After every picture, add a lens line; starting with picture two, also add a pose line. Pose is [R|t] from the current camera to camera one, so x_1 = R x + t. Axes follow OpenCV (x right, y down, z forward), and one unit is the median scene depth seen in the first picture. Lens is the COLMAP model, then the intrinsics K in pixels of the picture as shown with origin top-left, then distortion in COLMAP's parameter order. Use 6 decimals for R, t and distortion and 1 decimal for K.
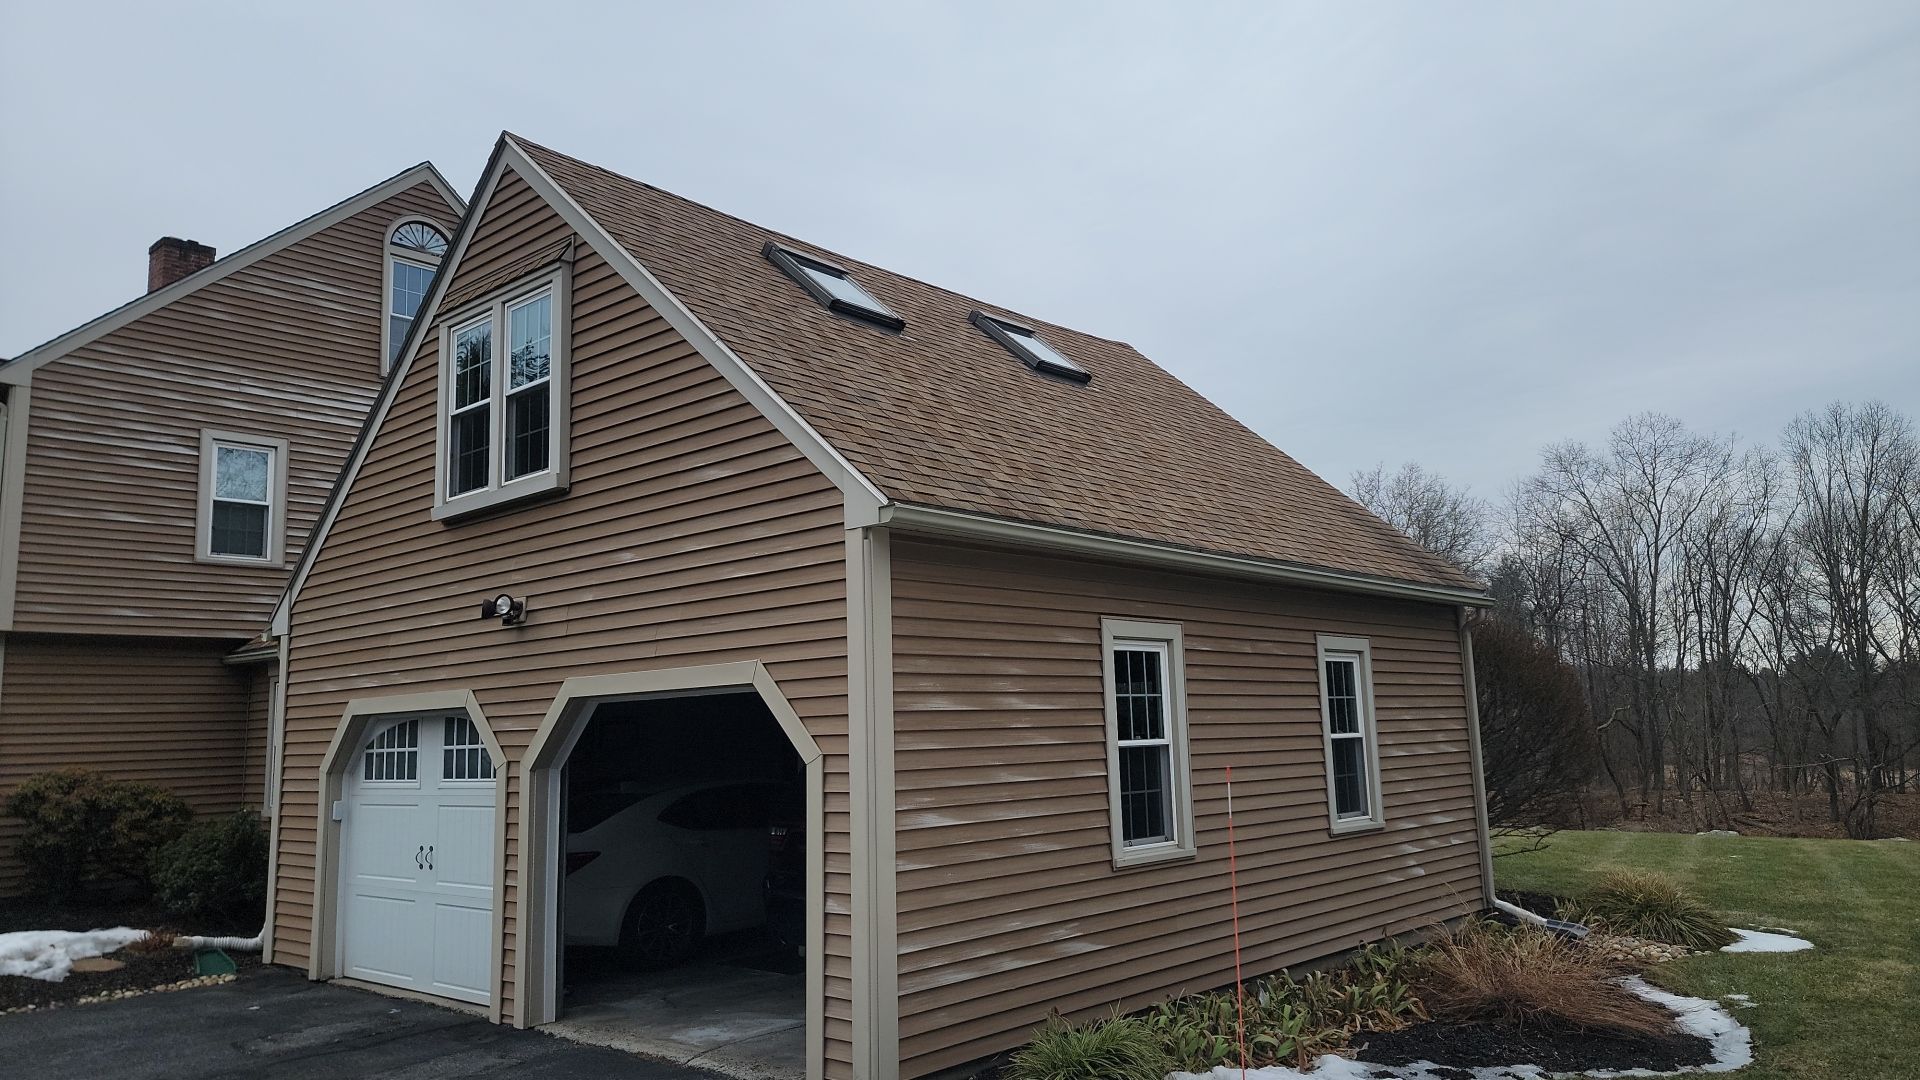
lens RADIAL K [[1325.7, 0, 984.2], [0, 1325.7, 544.2], [0, 0, 1]] dist [0.087876, -0.072024]
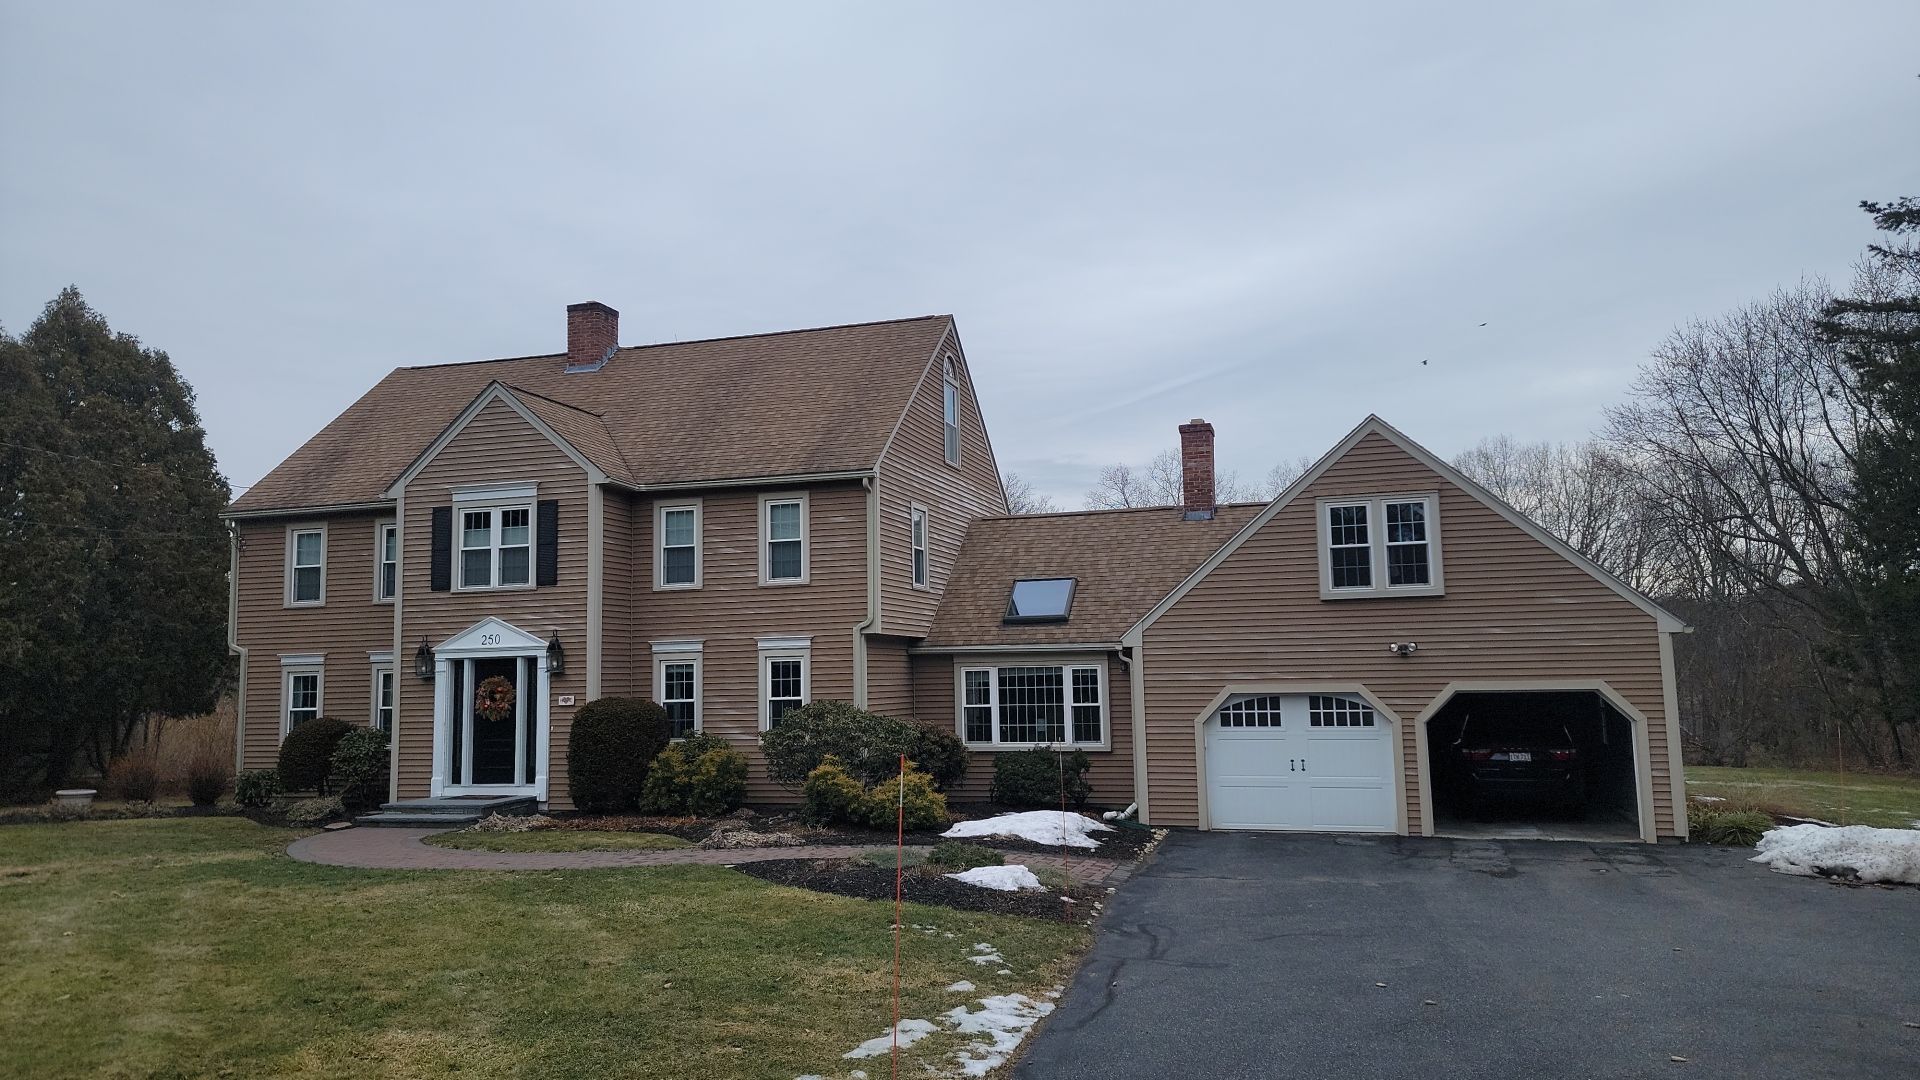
lens RADIAL K [[1317.7, 0, 966.0], [0, 1317.7, 536.8], [0, 0, 1]] dist [0.069321, -0.000949]
pose [[0.908942, 0.055680, 0.413189, -1.646895], [-0.065196, 0.997832, 0.008955, -0.089937], [-0.411794, -0.035078, 0.910601, -0.567872]]
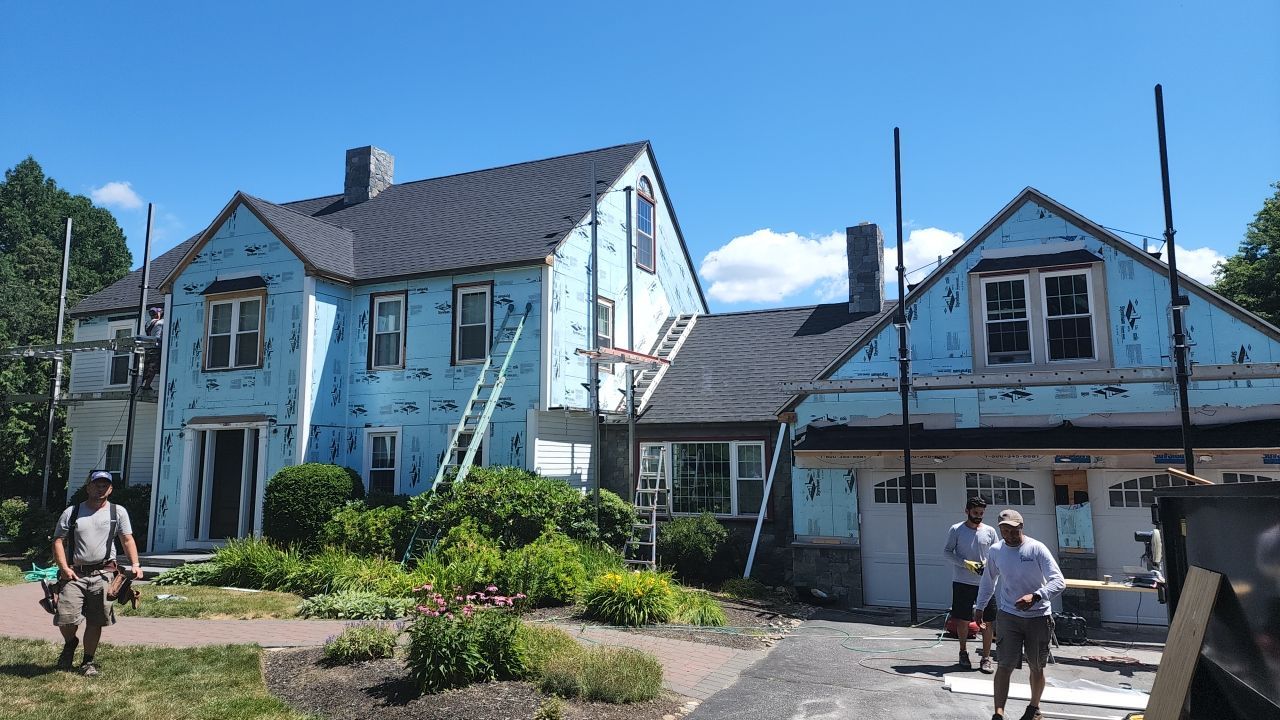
lens RADIAL K [[850.8, 0, 647.0], [0, 850.8, 347.2], [0, 0, 1]] dist [0.087477, -0.073647]
pose [[0.953007, 0.069111, 0.294959, -1.200383], [-0.066572, 0.997607, -0.018655, -0.001717], [-0.295543, -0.001858, 0.955328, -0.076356]]
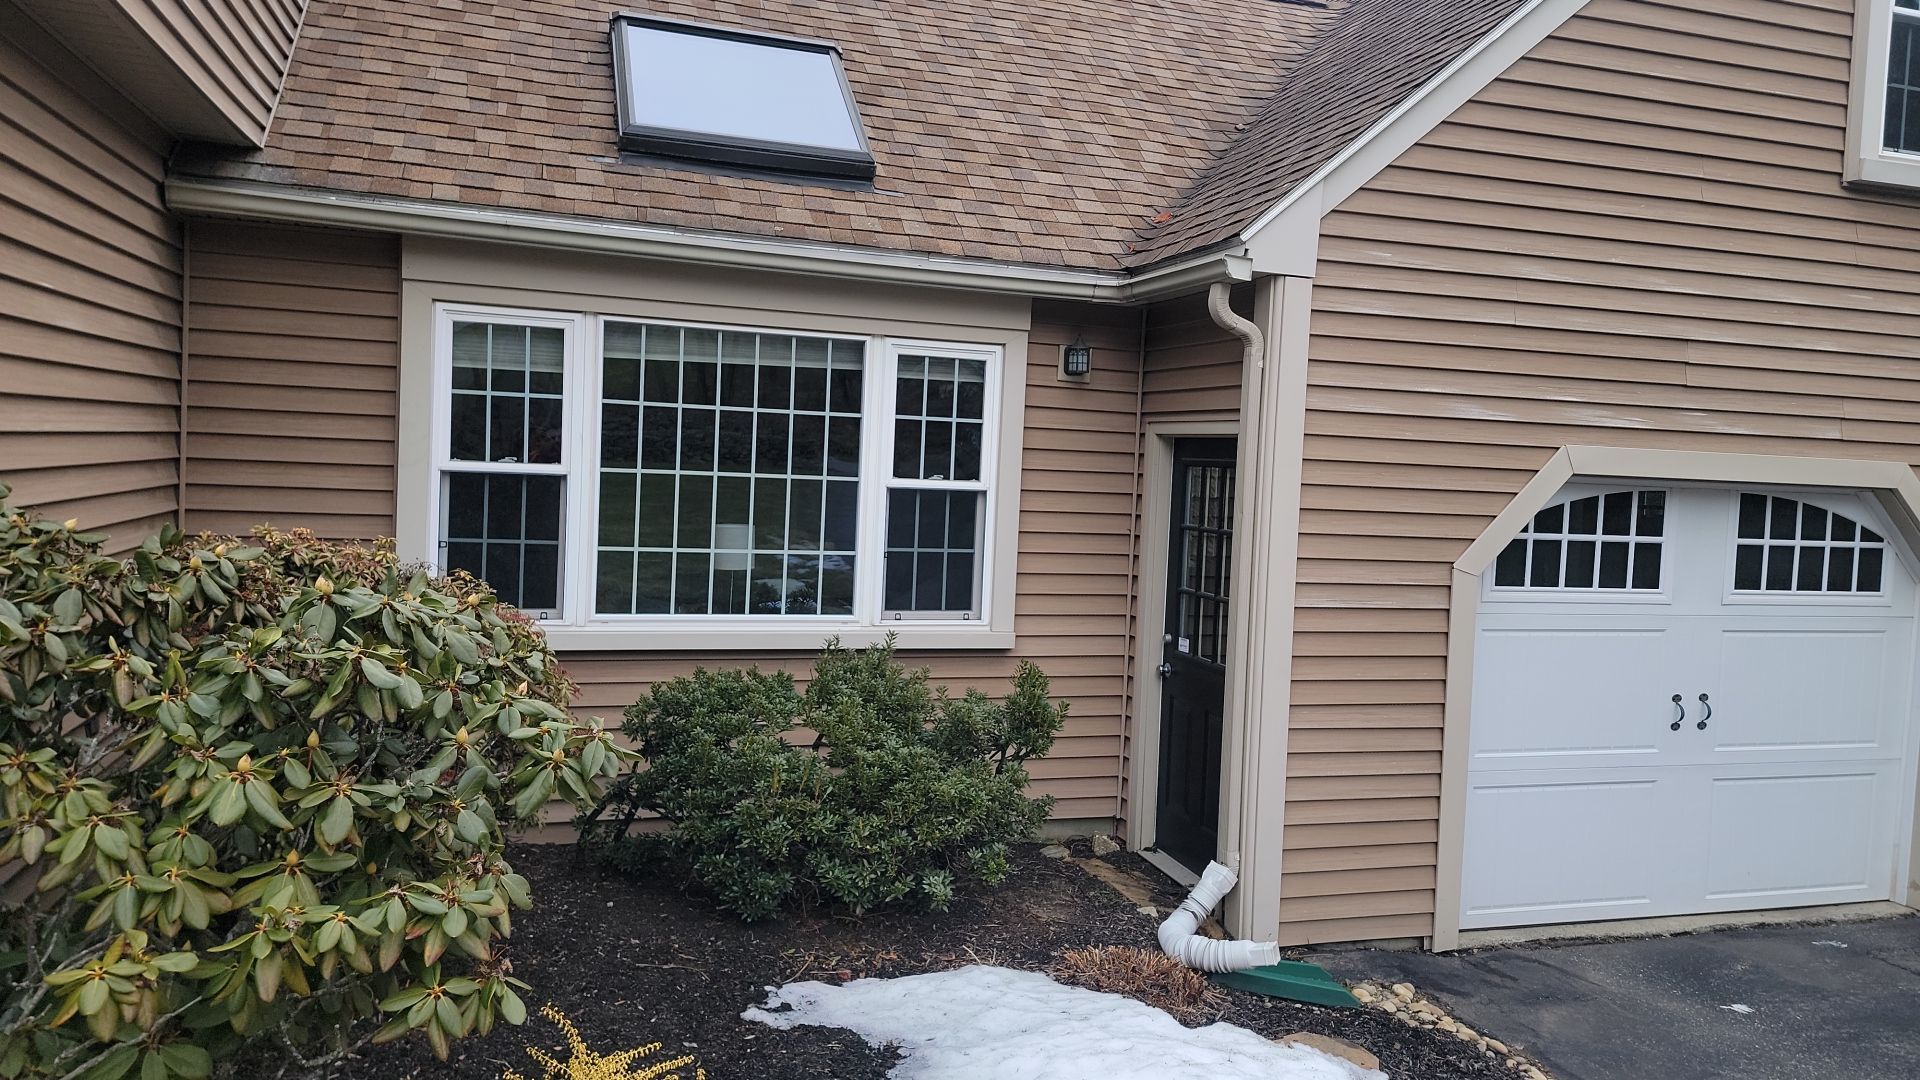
lens RADIAL K [[1308.1, 0, 970.2], [0, 1308.1, 510.2], [0, 0, 1]] dist [0.093720, -0.079428]
pose [[0.497213, 0.014214, 0.867512, -1.084885], [-0.180067, 0.979786, 0.087152, 0.142263], [-0.848737, -0.199543, 0.489722, 0.966422]]
